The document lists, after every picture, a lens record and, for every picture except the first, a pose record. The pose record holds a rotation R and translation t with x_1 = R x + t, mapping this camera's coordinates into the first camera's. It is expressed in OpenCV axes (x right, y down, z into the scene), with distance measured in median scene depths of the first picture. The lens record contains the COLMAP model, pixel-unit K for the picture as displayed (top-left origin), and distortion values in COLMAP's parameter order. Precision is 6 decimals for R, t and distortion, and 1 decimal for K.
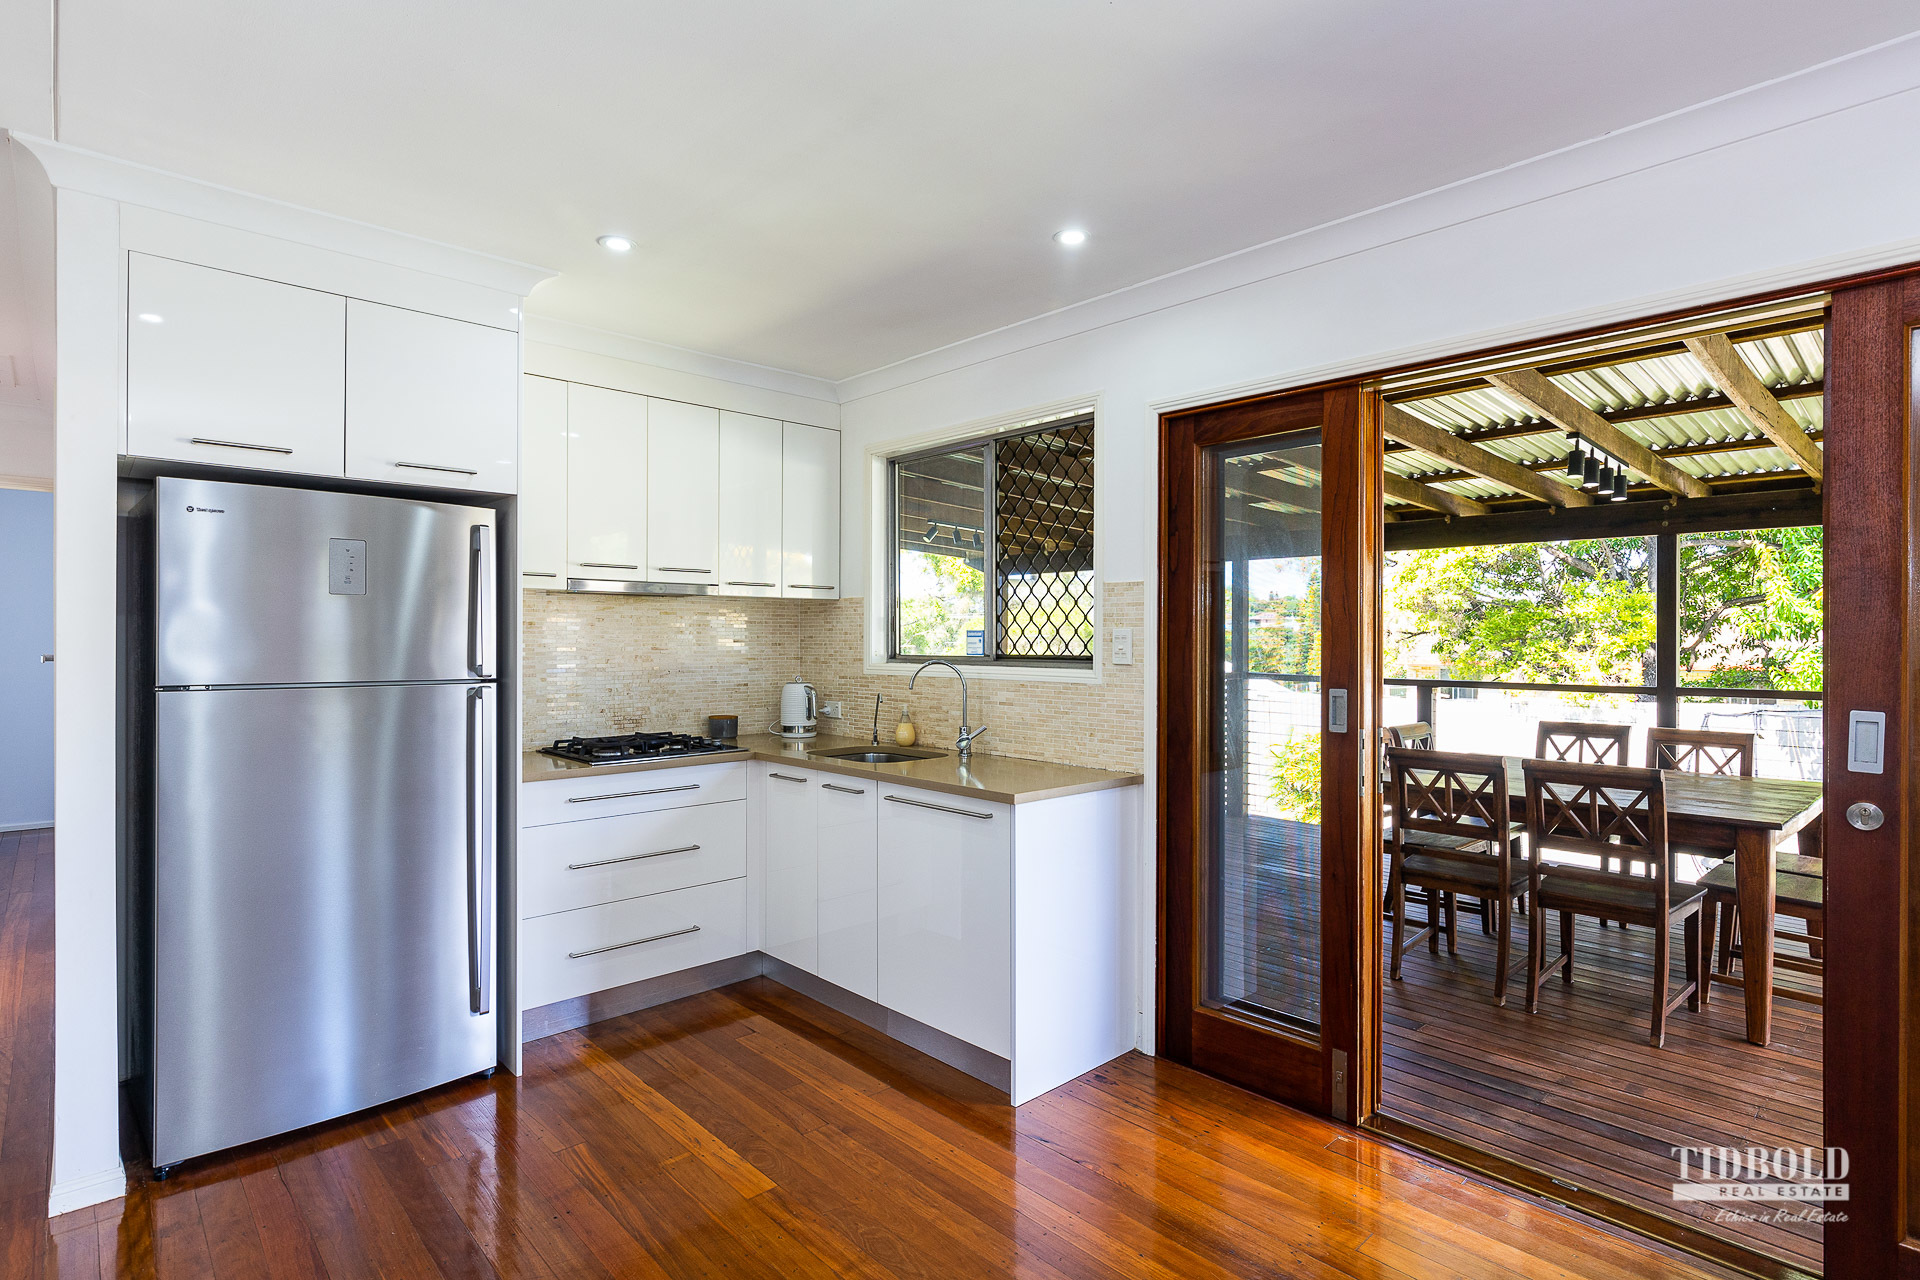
lens RADIAL K [[962.8, 0, 964.4], [0, 962.8, 637.7], [0, 0, 1]] dist [0.002878, -0.000281]
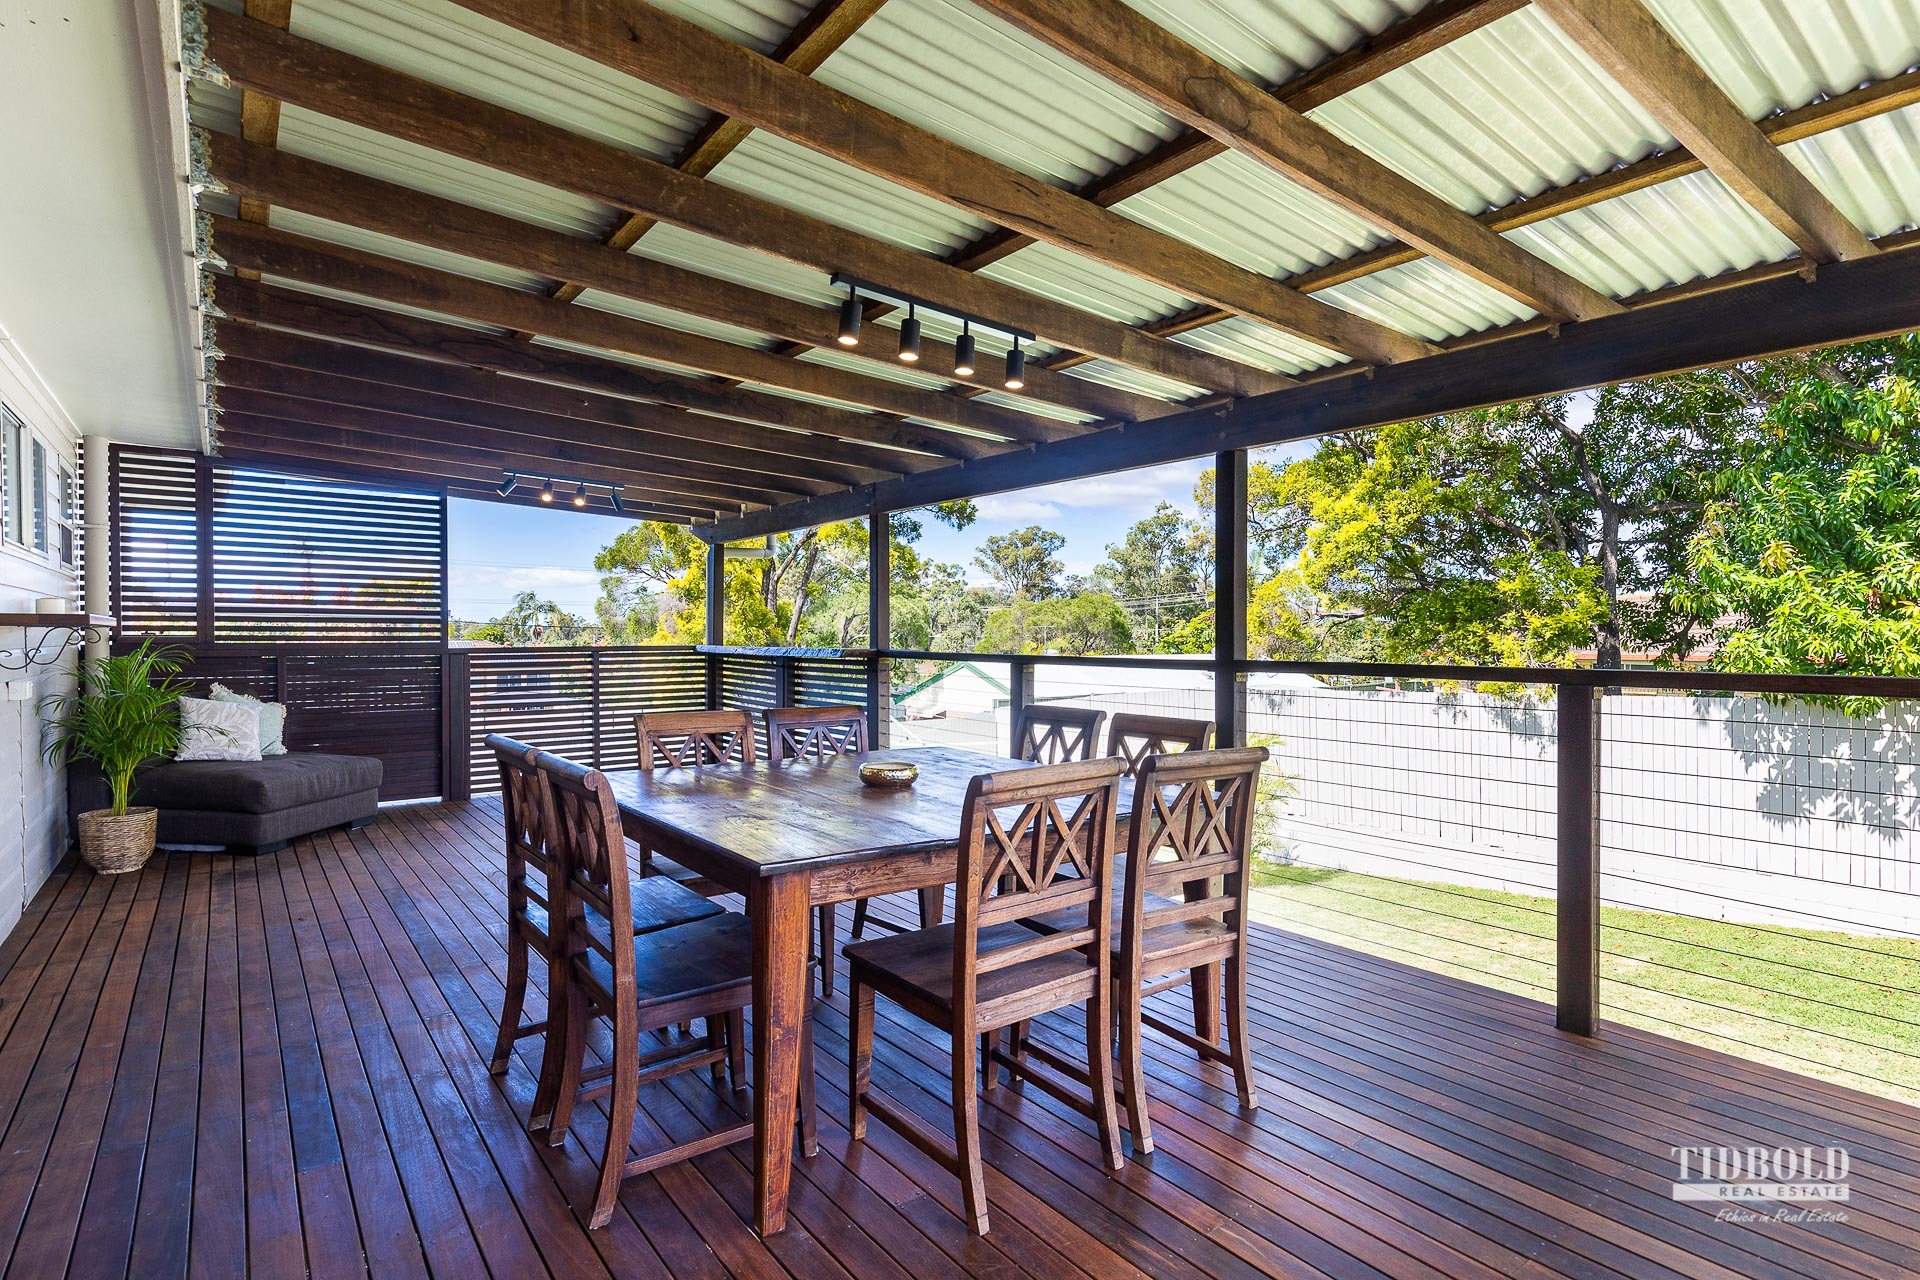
lens RADIAL K [[962.8, 0, 958.0], [0, 962.8, 643.4], [0, 0, 1]] dist [0.002878, -0.000281]
pose [[0.994735, -0.002606, -0.102446, 0.426709], [0.003227, 0.999977, 0.005901, 0.027582], [0.102429, -0.006201, 0.994721, 0.166287]]
